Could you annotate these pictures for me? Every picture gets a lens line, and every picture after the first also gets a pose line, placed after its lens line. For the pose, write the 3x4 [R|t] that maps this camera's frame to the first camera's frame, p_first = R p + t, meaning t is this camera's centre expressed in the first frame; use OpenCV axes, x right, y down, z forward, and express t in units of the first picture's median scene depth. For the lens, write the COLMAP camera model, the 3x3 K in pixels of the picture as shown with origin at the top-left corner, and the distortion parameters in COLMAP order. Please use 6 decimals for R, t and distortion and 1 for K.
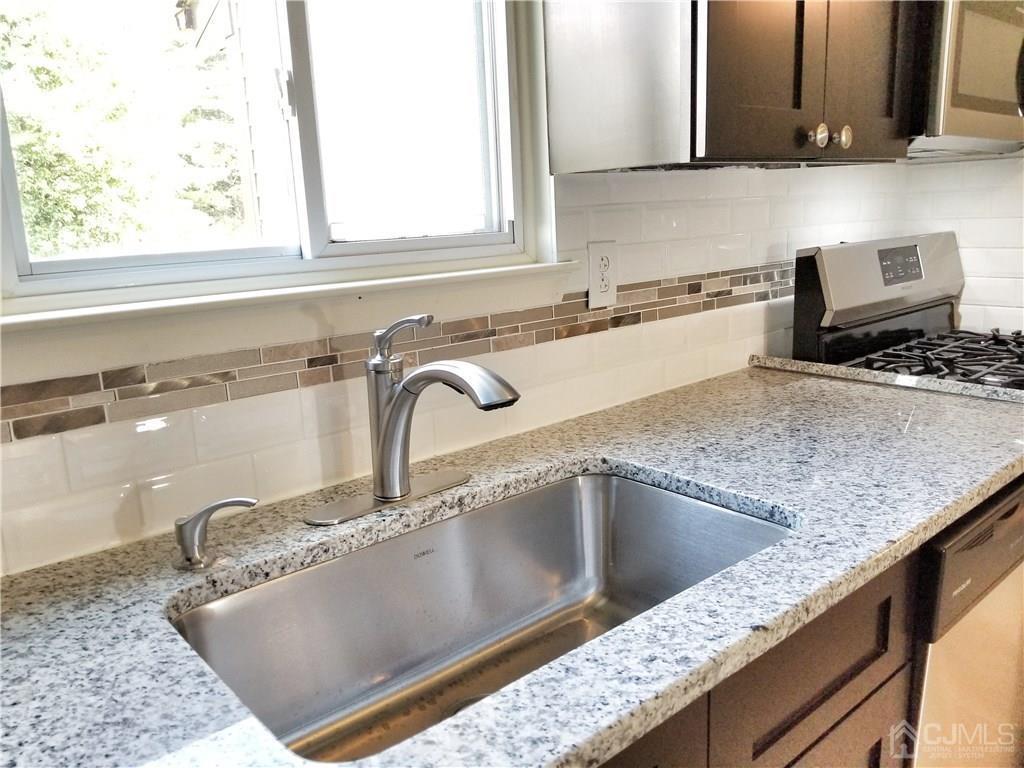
lens RADIAL K [[795.0, 0, 512.0], [0, 795.0, 384.0], [0, 0, 1]] dist [0.004832, 0.000984]
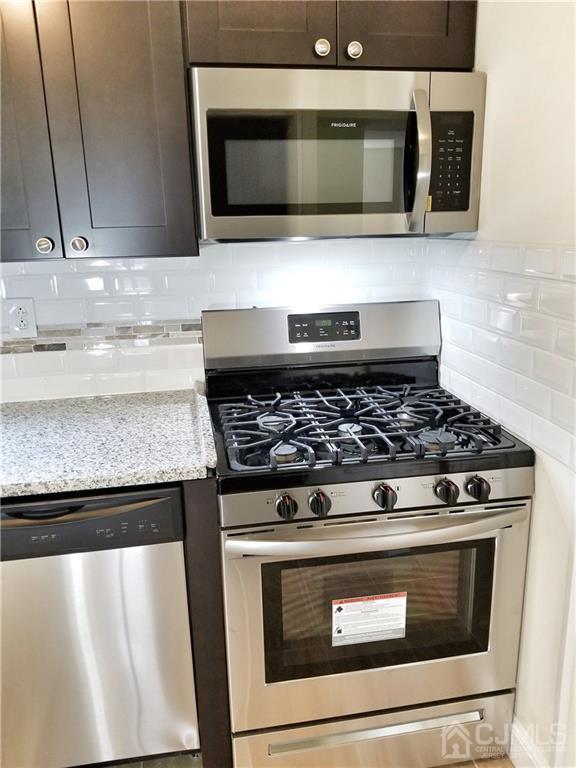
lens RADIAL K [[596.2, 0, 288.0], [0, 596.2, 384.0], [0, 0, 1]] dist [0.004832, 0.000984]
pose [[0.857277, 0.152988, -0.491601, 1.089095], [-0.122358, 0.988015, 0.094101, -0.170409], [0.500105, -0.020519, 0.865722, 0.196746]]
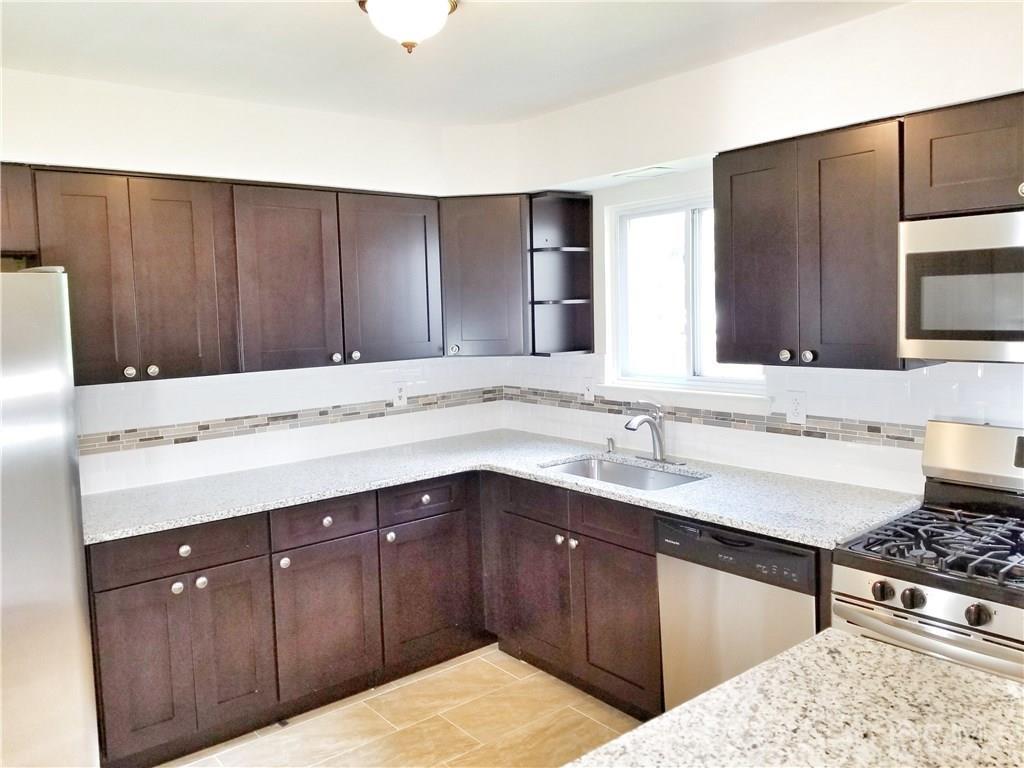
lens RADIAL K [[795.0, 0, 512.0], [0, 795.0, 384.0], [0, 0, 1]] dist [0.004832, 0.000984]
pose [[-0.023521, 0.136889, -0.990307, 1.920194], [-0.188529, 0.972200, 0.138863, -0.308740], [0.981786, 0.189968, 0.002941, 0.257034]]
